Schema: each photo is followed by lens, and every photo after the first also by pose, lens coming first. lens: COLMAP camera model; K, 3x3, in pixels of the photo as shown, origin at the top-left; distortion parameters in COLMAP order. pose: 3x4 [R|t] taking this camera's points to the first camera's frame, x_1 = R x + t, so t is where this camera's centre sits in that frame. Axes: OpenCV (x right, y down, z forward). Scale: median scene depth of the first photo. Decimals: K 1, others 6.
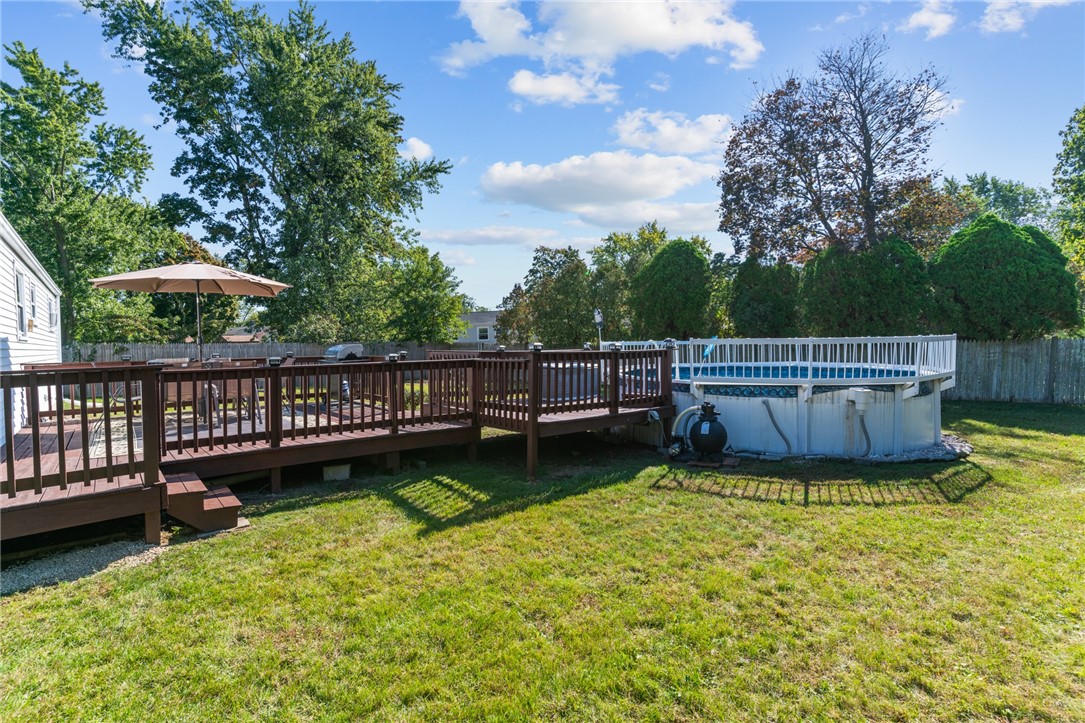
lens RADIAL K [[512.0, 0, 542.8], [0, 512.0, 359.0], [0, 0, 1]] dist [0.004873, -0.001365]
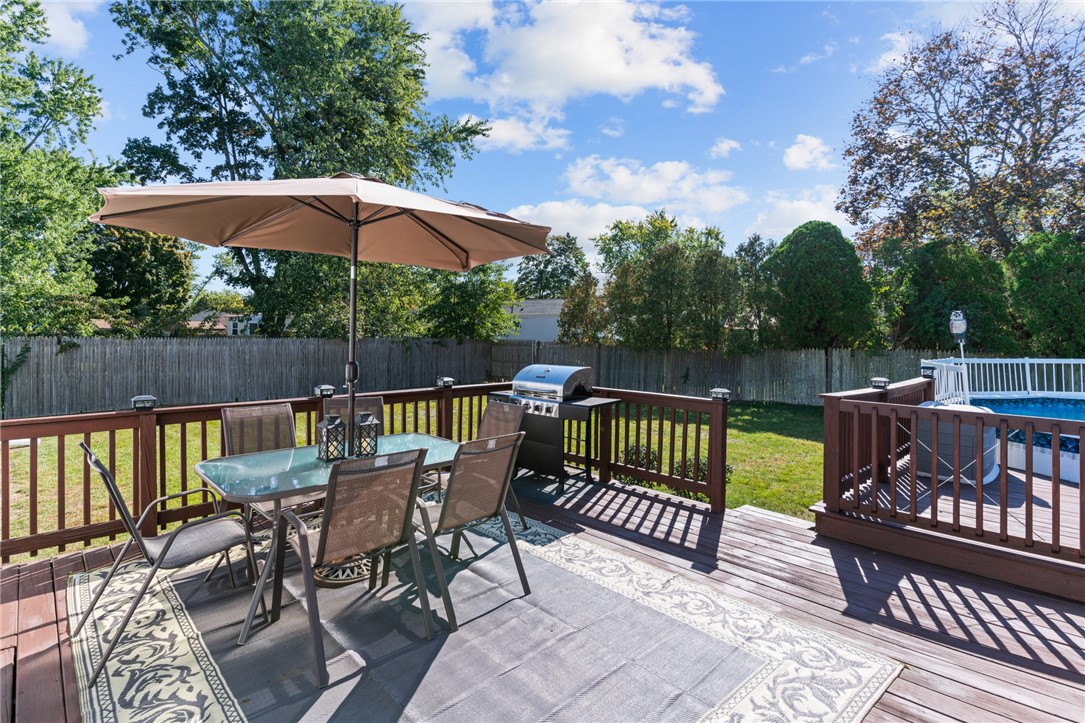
lens RADIAL K [[512.0, 0, 530.5], [0, 512.0, 339.8], [0, 0, 1]] dist [0.004873, -0.001365]
pose [[0.996443, 0.021950, 0.081357, -0.156779], [-0.020532, 0.999623, -0.018219, -0.015034], [-0.081726, 0.016484, 0.996519, 0.151721]]
